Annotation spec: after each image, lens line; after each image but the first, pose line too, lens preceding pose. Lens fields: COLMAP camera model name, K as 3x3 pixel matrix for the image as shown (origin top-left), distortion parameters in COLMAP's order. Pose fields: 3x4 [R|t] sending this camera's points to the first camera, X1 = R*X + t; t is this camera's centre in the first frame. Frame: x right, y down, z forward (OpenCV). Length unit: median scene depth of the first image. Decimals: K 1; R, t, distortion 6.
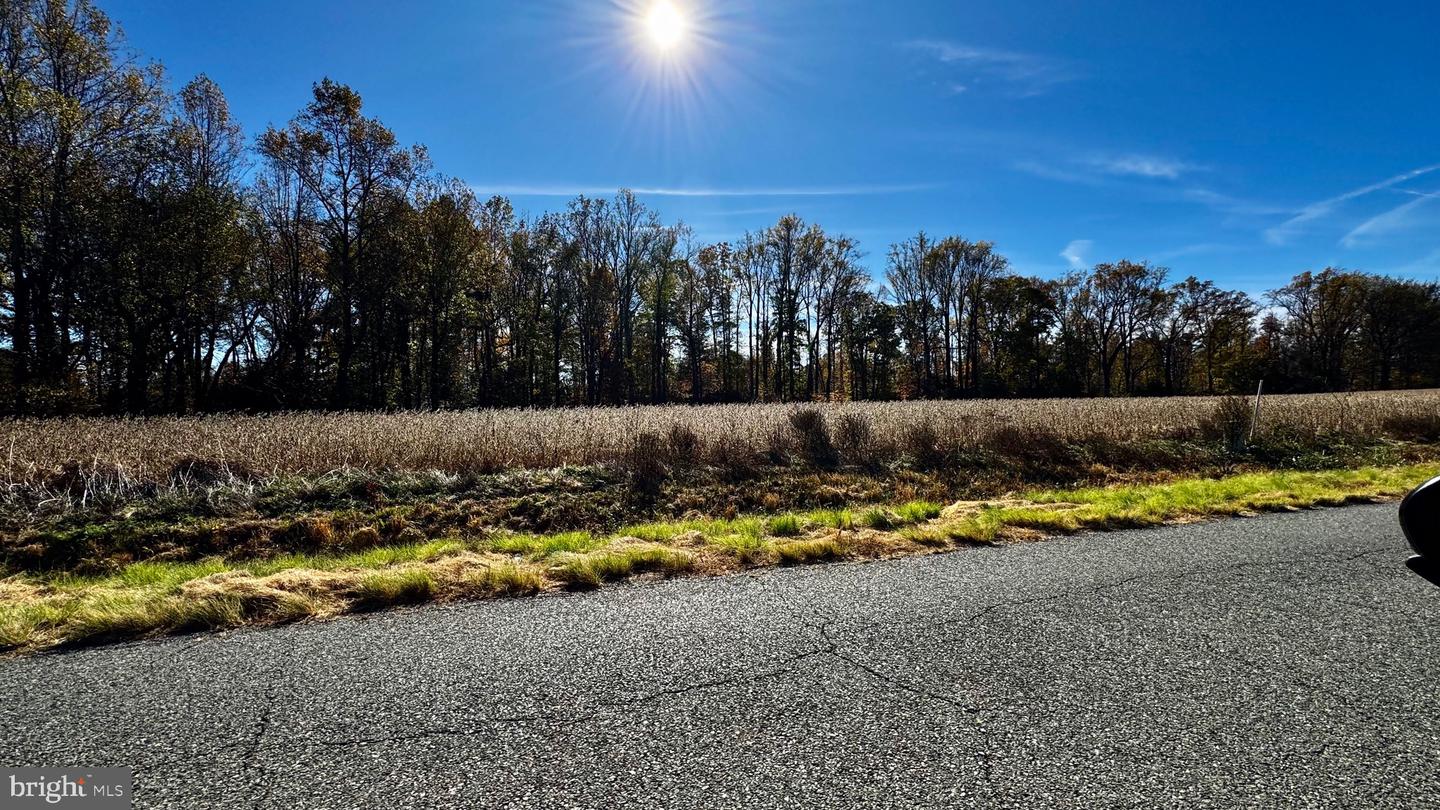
lens RADIAL K [[567.6, 0, 714.0], [0, 567.6, 402.0], [0, 0, 1]] dist [0.000527, -0.000043]
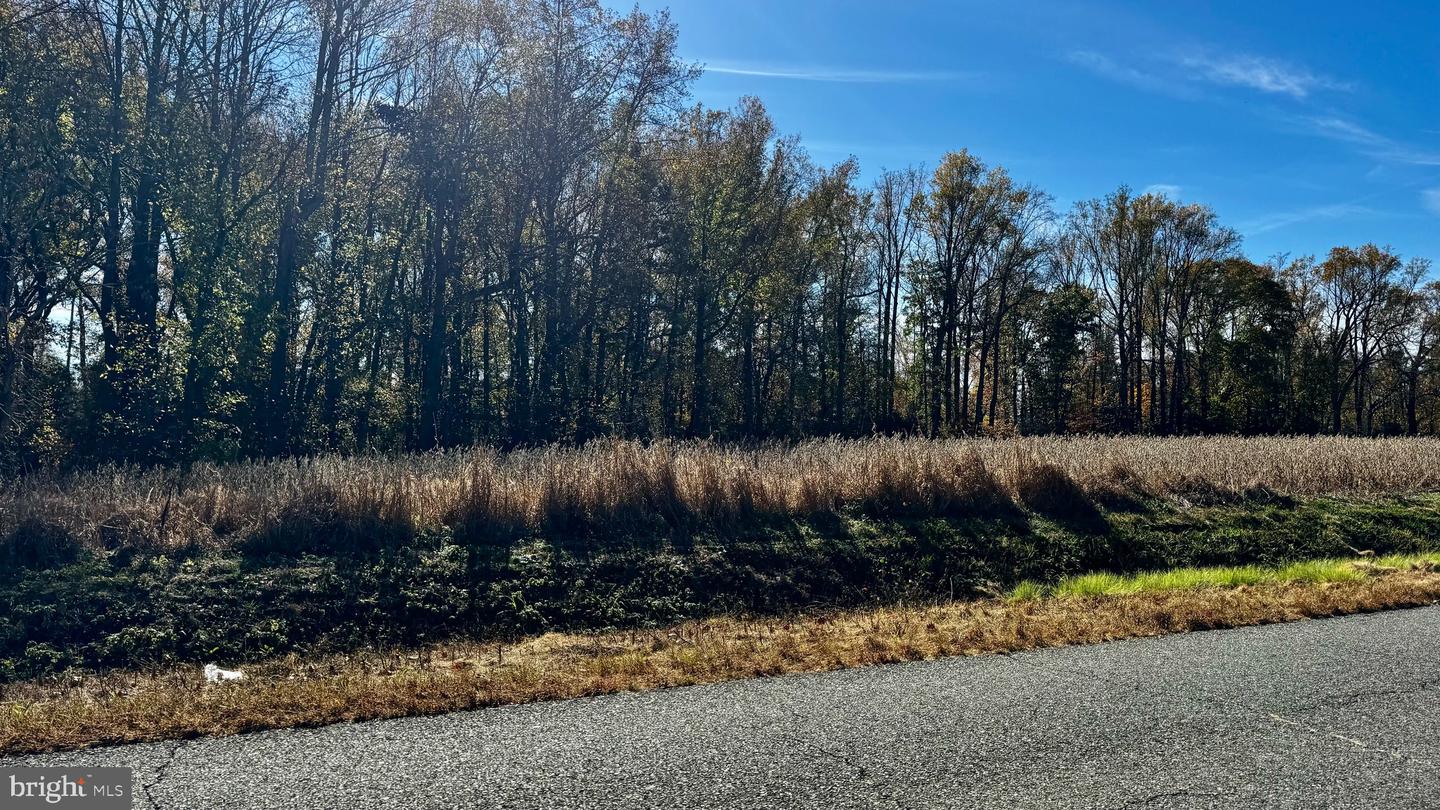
lens RADIAL K [[1013.2, 0, 719.0], [0, 1013.2, 405.6], [0, 0, 1]] dist [0.045322, -0.048164]
pose [[0.983958, 0.036018, 0.174729, -0.256141], [-0.031880, 0.999142, -0.026433, 0.003222], [-0.175531, 0.020439, 0.984262, -0.079408]]
